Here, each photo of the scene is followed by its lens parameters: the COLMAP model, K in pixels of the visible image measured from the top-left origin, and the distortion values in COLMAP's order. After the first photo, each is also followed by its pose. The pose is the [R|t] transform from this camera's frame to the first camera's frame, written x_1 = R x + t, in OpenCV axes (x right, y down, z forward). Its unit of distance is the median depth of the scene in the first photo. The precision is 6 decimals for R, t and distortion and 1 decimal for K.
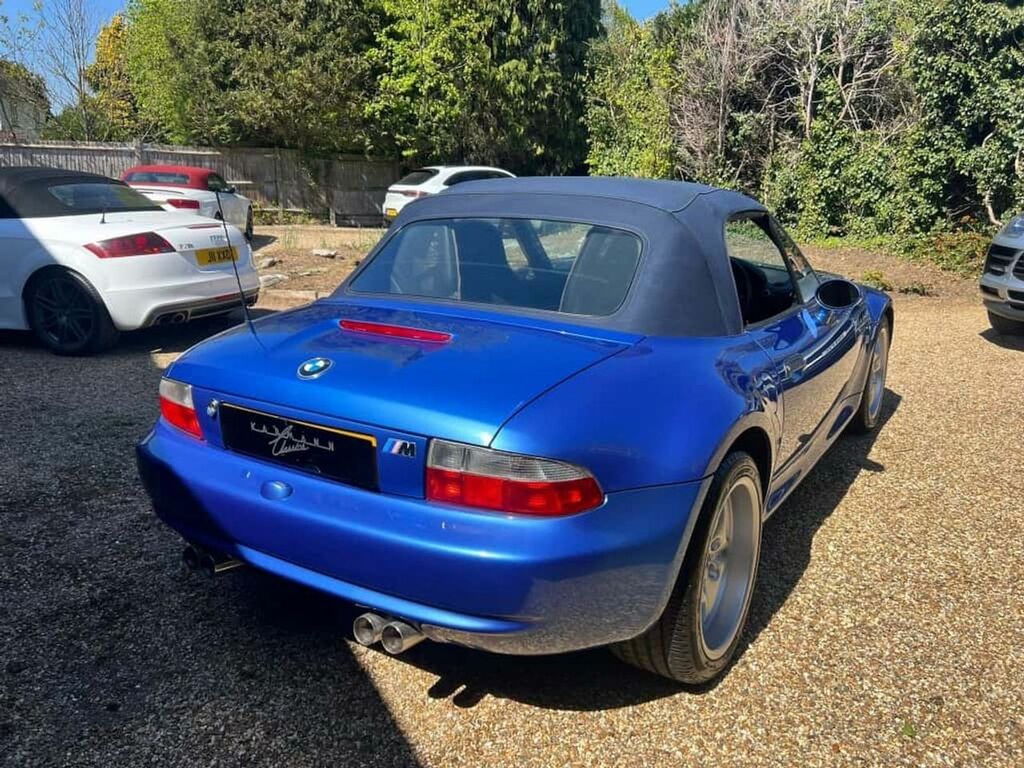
lens RADIAL K [[806.1, 0, 504.6], [0, 806.1, 375.0], [0, 0, 1]] dist [0.047632, -0.052256]
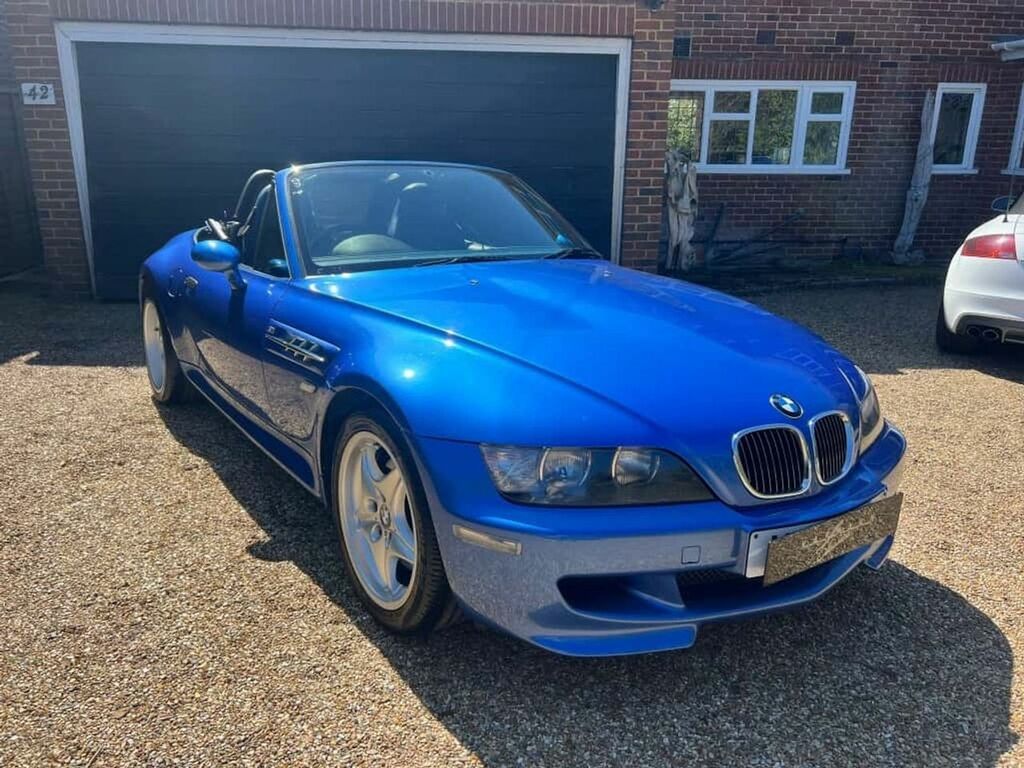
lens RADIAL K [[806.1, 0, 499.0], [0, 806.1, 390.2], [0, 0, 1]] dist [0.047632, -0.052256]
pose [[-0.394763, 0.230223, -0.889471, 0.303376], [-0.243660, 0.907201, 0.342953, -0.095448], [0.885885, 0.352114, -0.302033, 0.417868]]
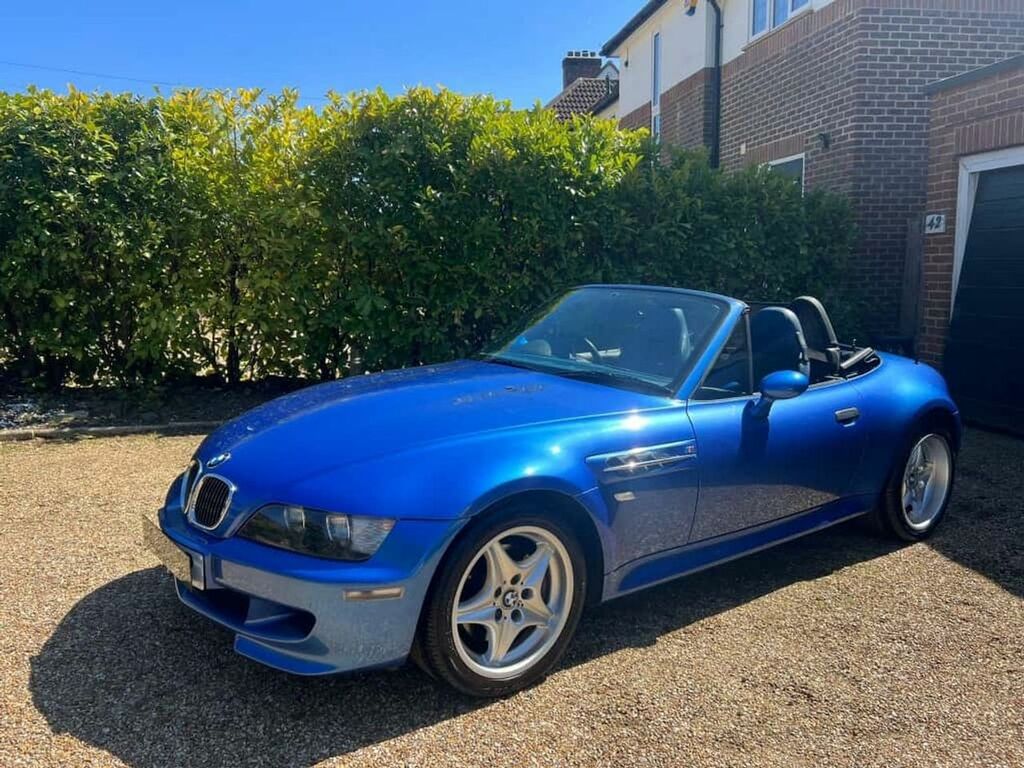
lens RADIAL K [[806.1, 0, 511.3], [0, 806.1, 378.9], [0, 0, 1]] dist [0.047632, -0.052256]
pose [[-0.944752, -0.063559, 0.321565, -0.017046], [0.062614, 0.927963, 0.367375, -0.148243], [-0.321751, 0.367212, -0.872715, 0.580069]]
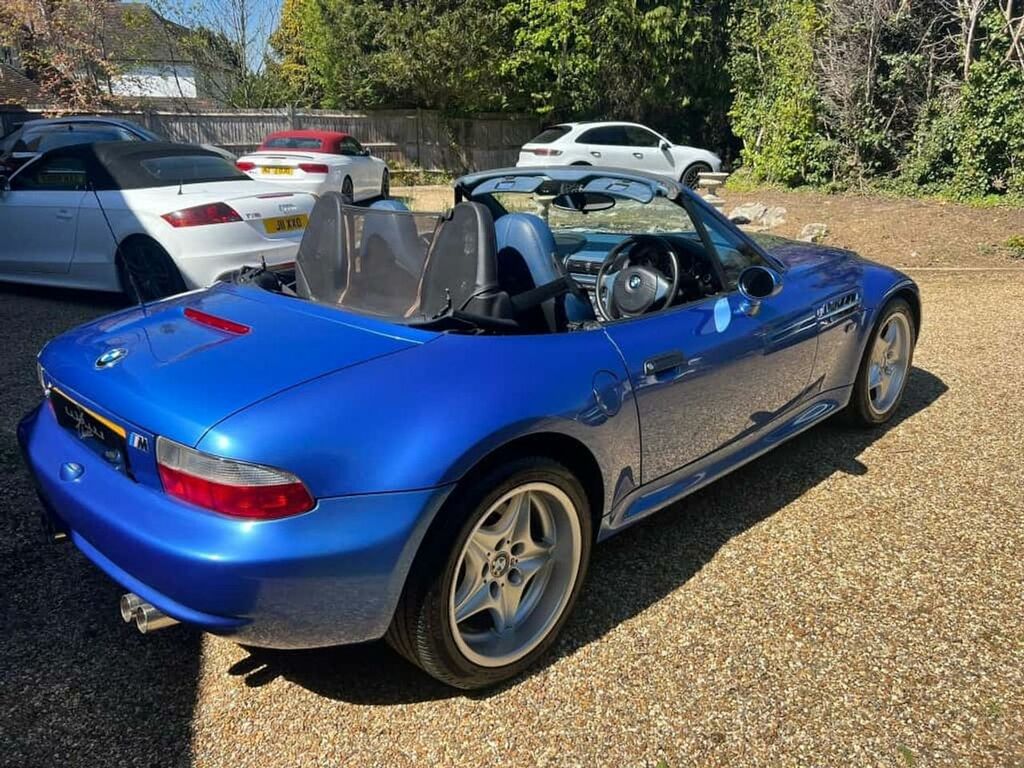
lens RADIAL K [[806.1, 0, 506.8], [0, 806.1, 382.9], [0, 0, 1]] dist [0.047632, -0.052256]
pose [[0.977791, 0.039819, -0.205764, 0.080503], [-0.026772, 0.997473, 0.065809, -0.009908], [0.207865, -0.058839, 0.976386, 0.011744]]
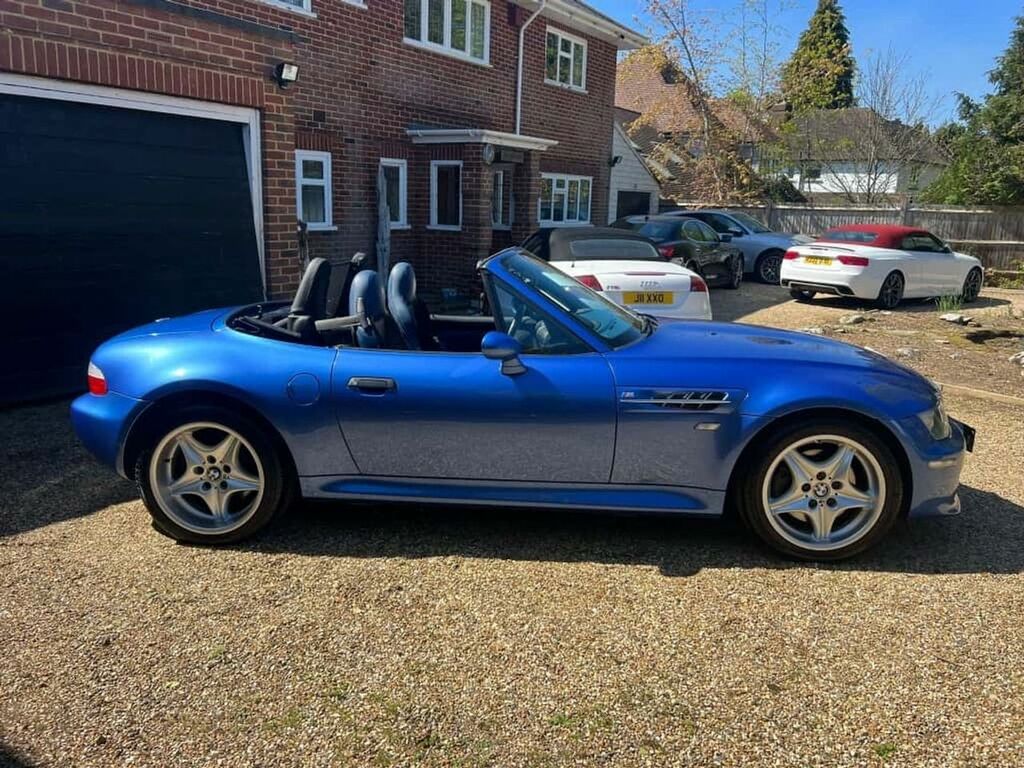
lens RADIAL K [[806.1, 0, 517.4], [0, 806.1, 384.7], [0, 0, 1]] dist [0.047632, -0.052256]
pose [[0.494664, 0.170327, -0.852230, 0.333937], [-0.218975, 0.973397, 0.067443, -0.031658], [0.841046, 0.153255, 0.518802, 0.117842]]
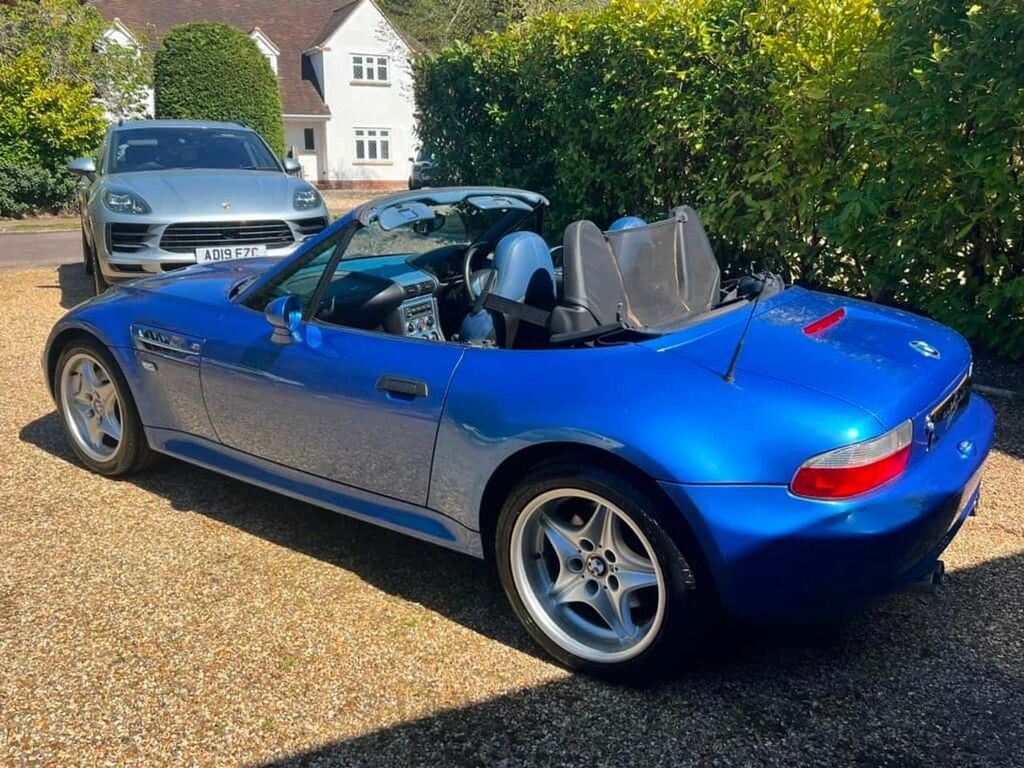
lens RADIAL K [[892.6, 0, 501.7], [0, 892.6, 354.7], [0, 0, 1]] dist [0.040267, -0.042488]
pose [[0.043707, -0.241242, 0.969480, -0.253212], [0.240297, 0.944457, 0.224182, -0.073179], [-0.969715, 0.223165, 0.099249, 0.242087]]
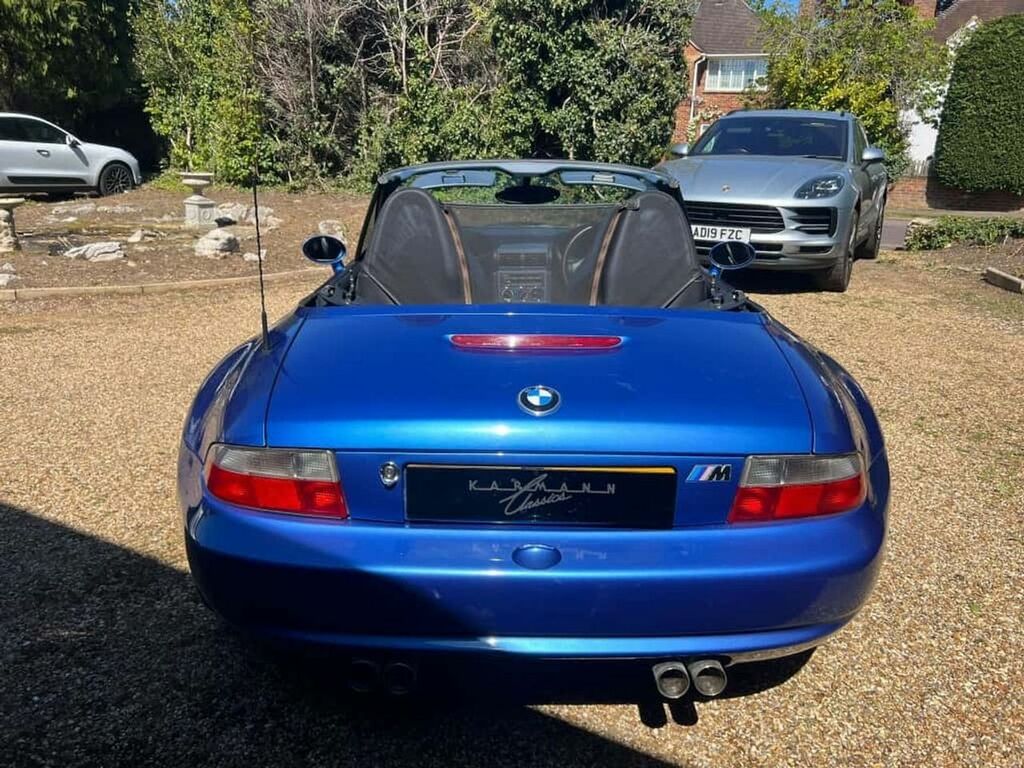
lens RADIAL K [[806.1, 0, 511.3], [0, 806.1, 375.8], [0, 0, 1]] dist [0.047632, -0.052256]
pose [[0.835971, -0.151974, 0.527311, -0.113184], [0.120766, 0.988280, 0.093371, -0.018506], [-0.535321, -0.014374, 0.844526, 0.053448]]
